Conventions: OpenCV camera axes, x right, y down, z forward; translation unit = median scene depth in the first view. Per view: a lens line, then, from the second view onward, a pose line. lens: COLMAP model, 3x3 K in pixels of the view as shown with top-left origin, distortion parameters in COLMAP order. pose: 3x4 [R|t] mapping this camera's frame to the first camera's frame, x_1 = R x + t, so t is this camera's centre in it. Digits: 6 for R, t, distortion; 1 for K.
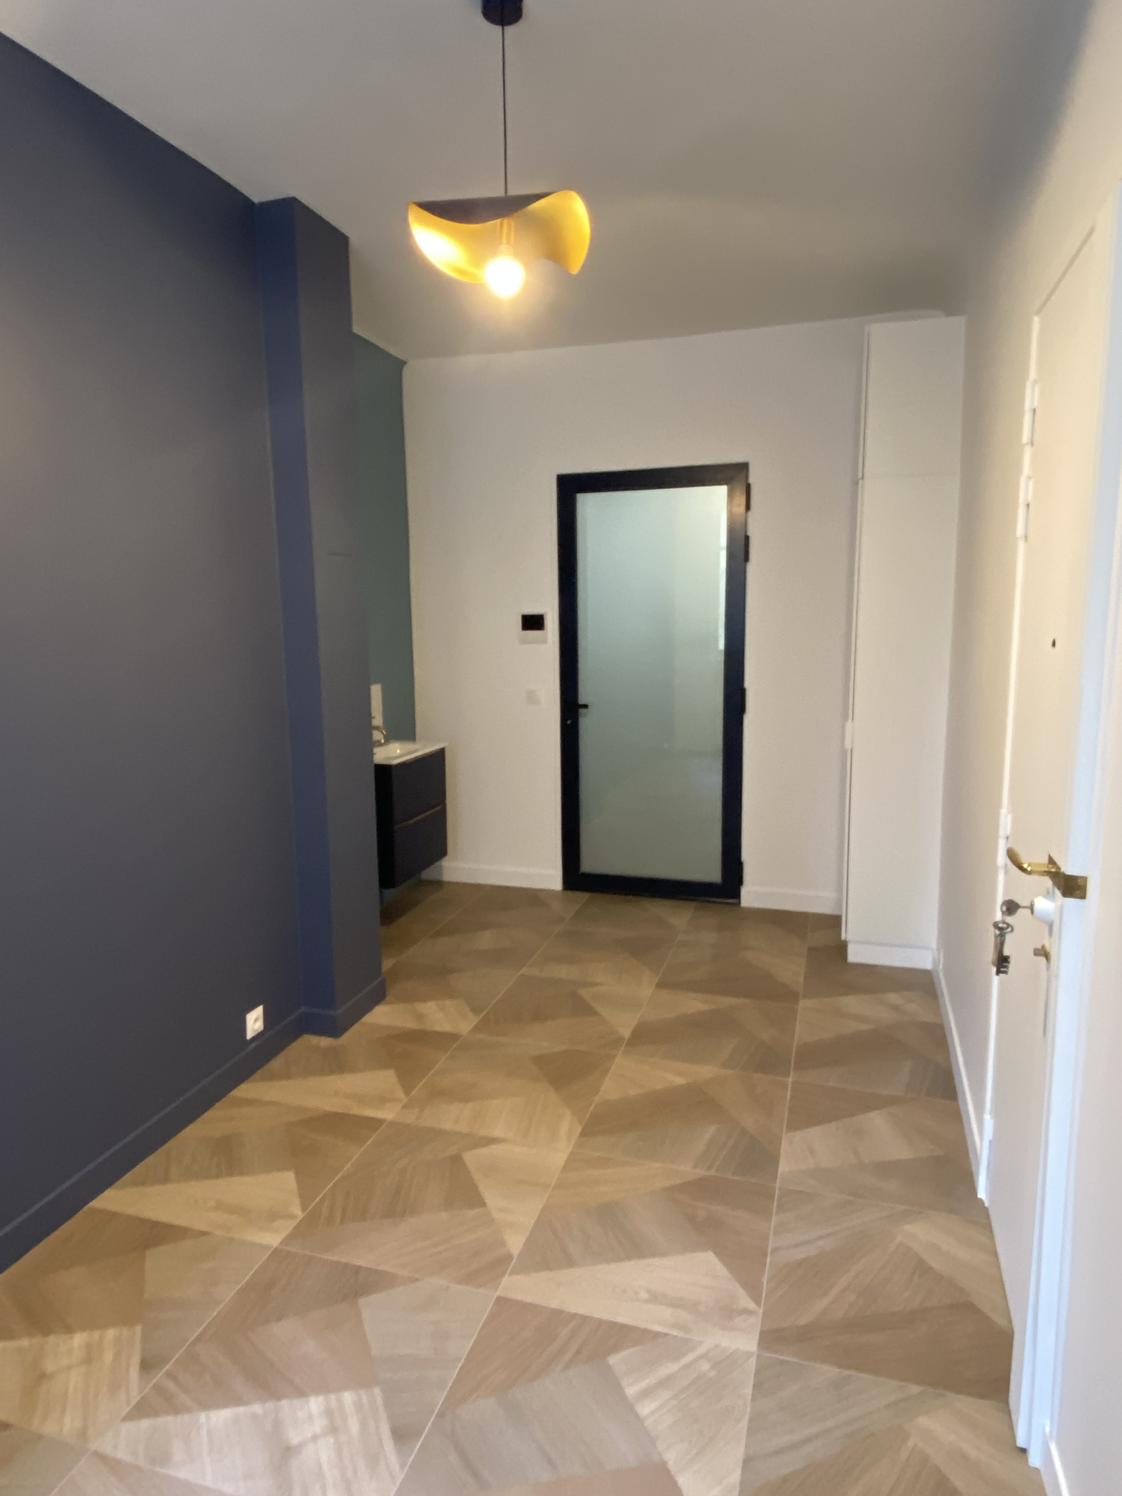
lens RADIAL K [[915.6, 0, 561.2], [0, 915.6, 747.7], [0, 0, 1]] dist [-0.002008, 0.000784]
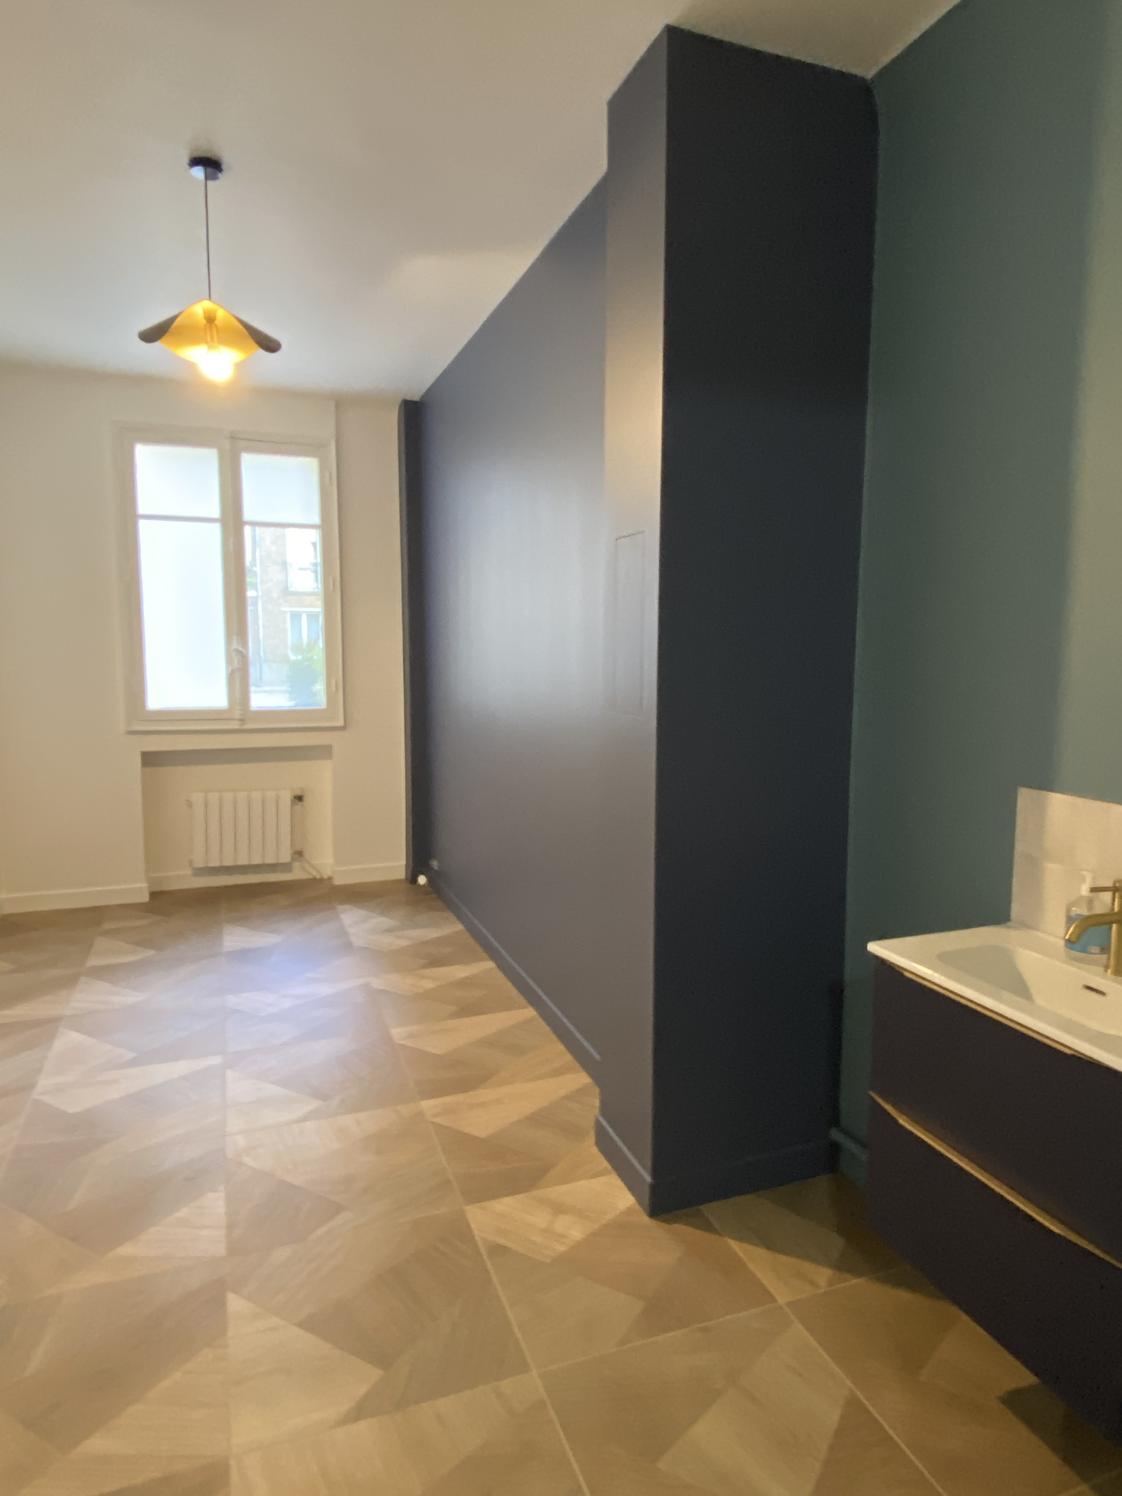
lens RADIAL K [[915.6, 0, 560.5], [0, 915.6, 744.9], [0, 0, 1]] dist [-0.002008, 0.000784]
pose [[-0.789430, 0.091752, -0.606945, 0.266741], [-0.081866, 0.964196, 0.252238, -0.248174], [0.608357, 0.248812, -0.753654, 1.698701]]
